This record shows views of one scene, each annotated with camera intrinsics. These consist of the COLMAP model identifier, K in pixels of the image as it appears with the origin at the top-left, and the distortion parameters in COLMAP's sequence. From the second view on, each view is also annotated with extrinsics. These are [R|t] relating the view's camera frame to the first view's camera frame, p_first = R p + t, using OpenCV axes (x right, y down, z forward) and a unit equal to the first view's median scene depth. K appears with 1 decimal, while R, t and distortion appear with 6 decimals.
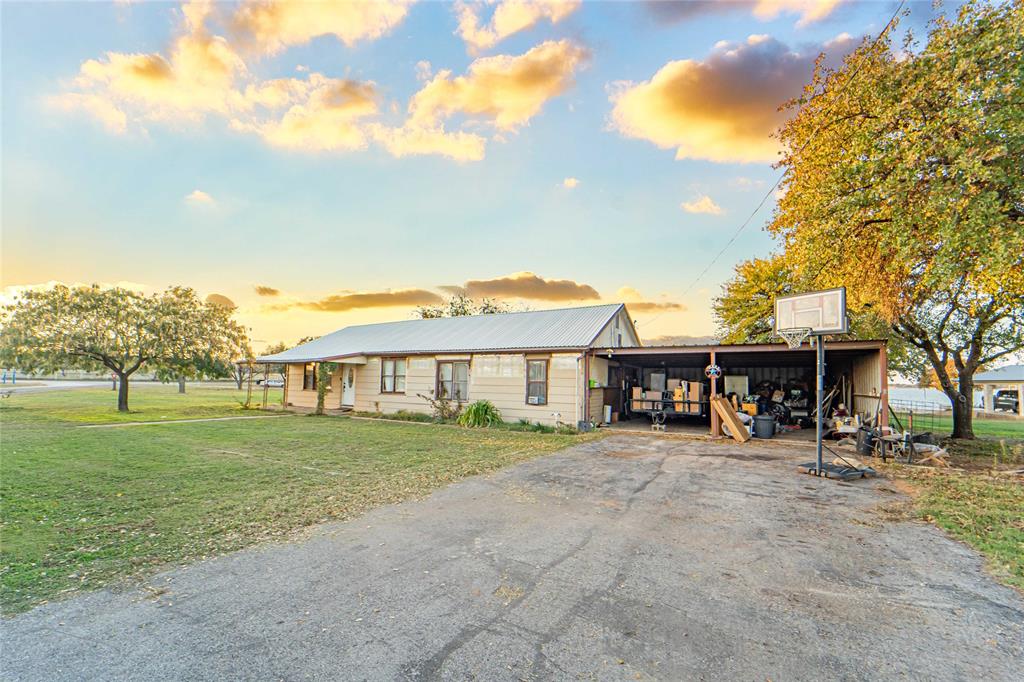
lens RADIAL K [[413.4, 0, 512.0], [0, 413.4, 341.0], [0, 0, 1]] dist [-0.000211, -0.000013]
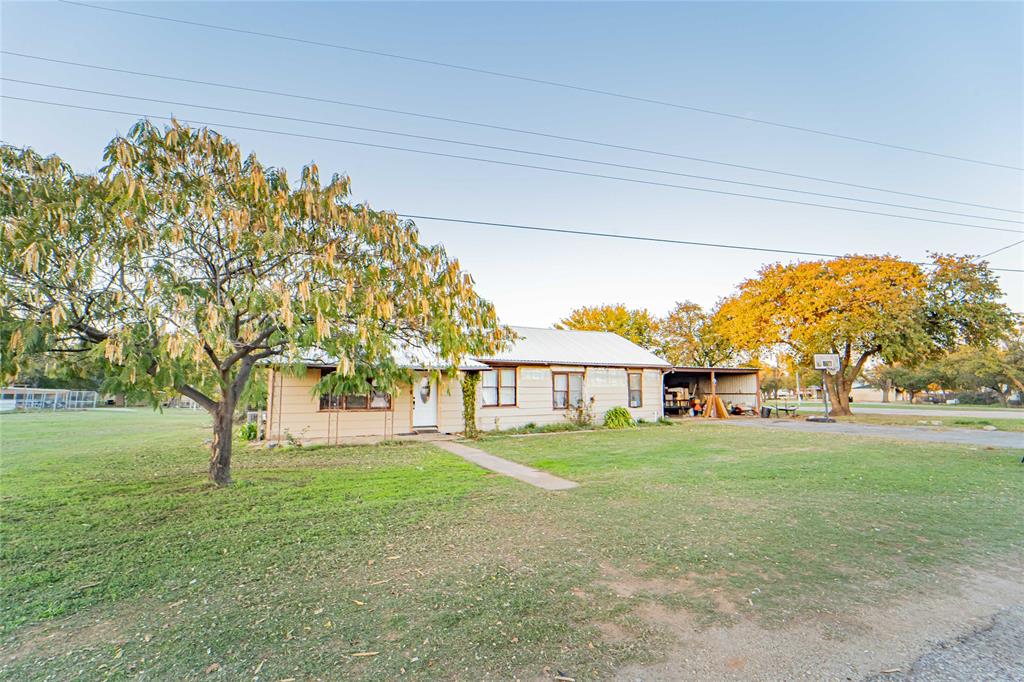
lens RADIAL K [[413.4, 0, 512.0], [0, 413.4, 341.0], [0, 0, 1]] dist [-0.000211, -0.000013]
pose [[0.425101, 0.065534, 0.902770, -1.240741], [-0.090192, 0.995479, -0.029794, 0.014667], [-0.900641, -0.068757, 0.429090, 0.737683]]
